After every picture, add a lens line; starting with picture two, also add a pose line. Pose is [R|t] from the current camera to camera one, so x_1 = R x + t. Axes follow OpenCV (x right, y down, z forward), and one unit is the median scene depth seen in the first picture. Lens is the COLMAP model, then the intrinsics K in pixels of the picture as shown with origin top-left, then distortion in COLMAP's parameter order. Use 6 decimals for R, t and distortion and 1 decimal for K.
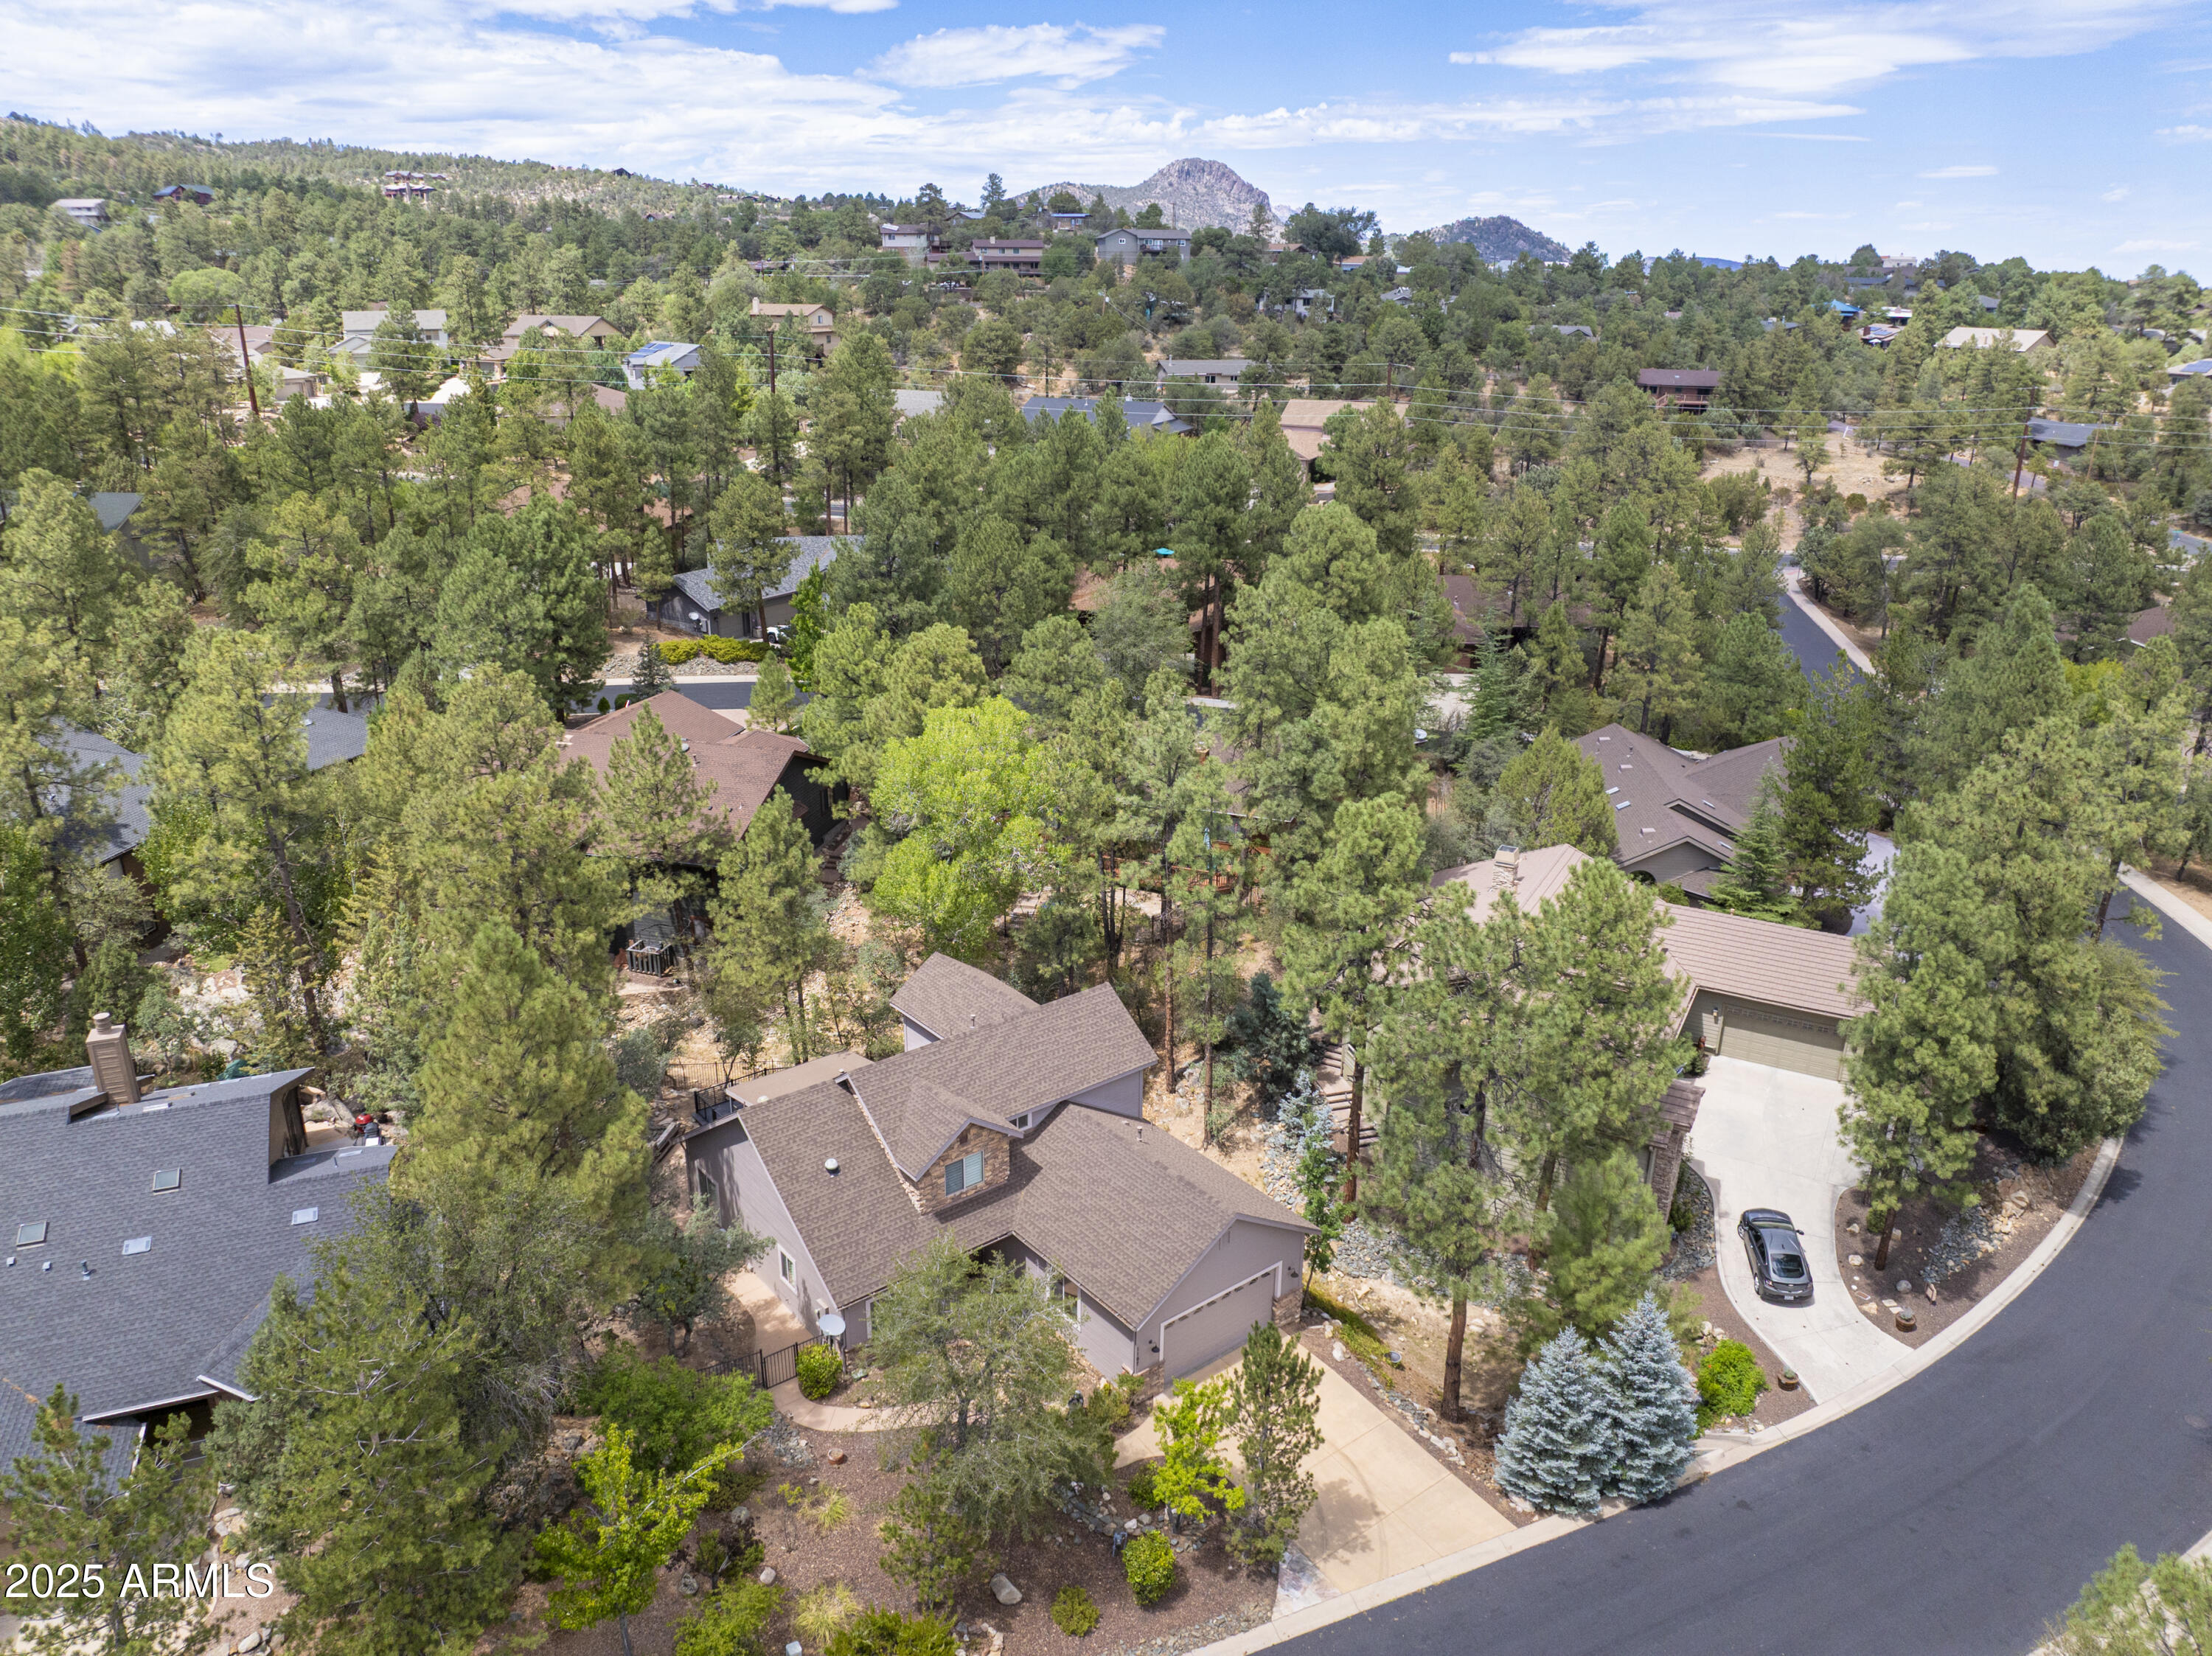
lens RADIAL K [[1548.7, 0, 1102.5], [0, 1548.7, 826.0], [0, 0, 1]] dist [-0.042442, 0.009085]
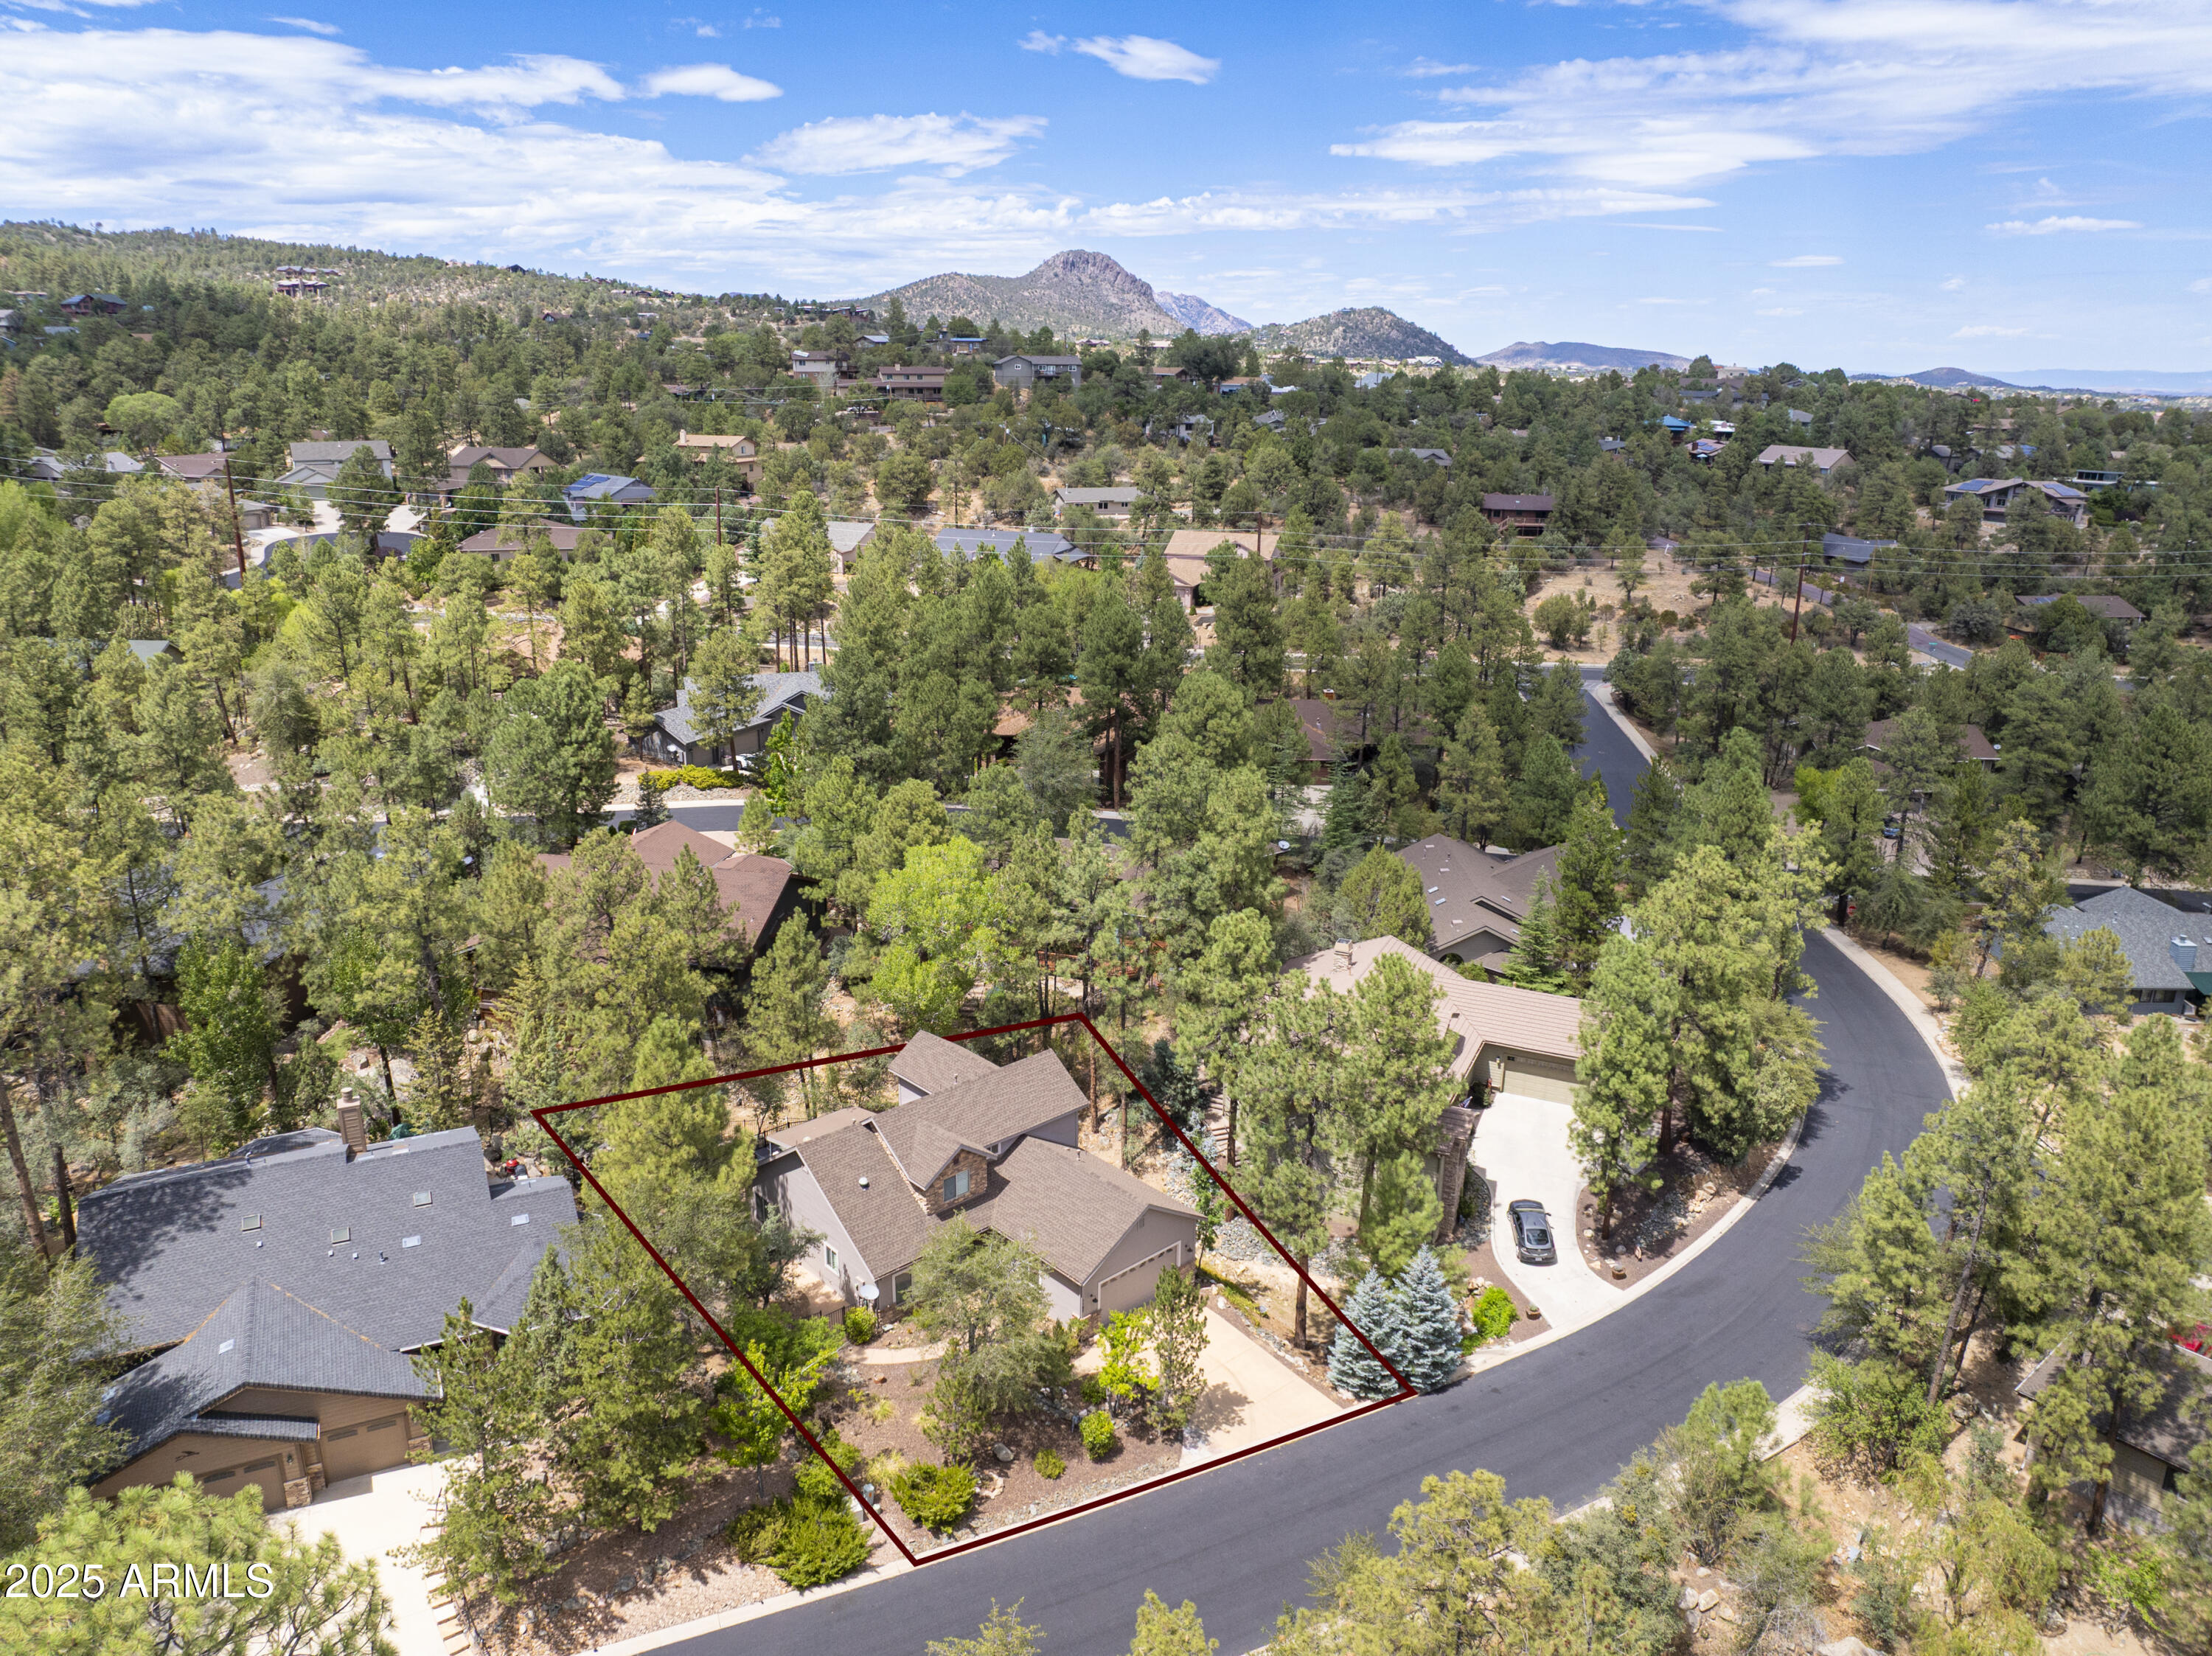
lens RADIAL K [[1548.7, 0, 1102.5], [0, 1548.7, 826.0], [0, 0, 1]] dist [-0.042442, 0.009085]
pose [[0.997555, -0.017405, 0.067677, -0.035117], [0.020699, 0.998619, -0.048282, -0.025592], [-0.066743, 0.049565, 0.996538, -0.334615]]
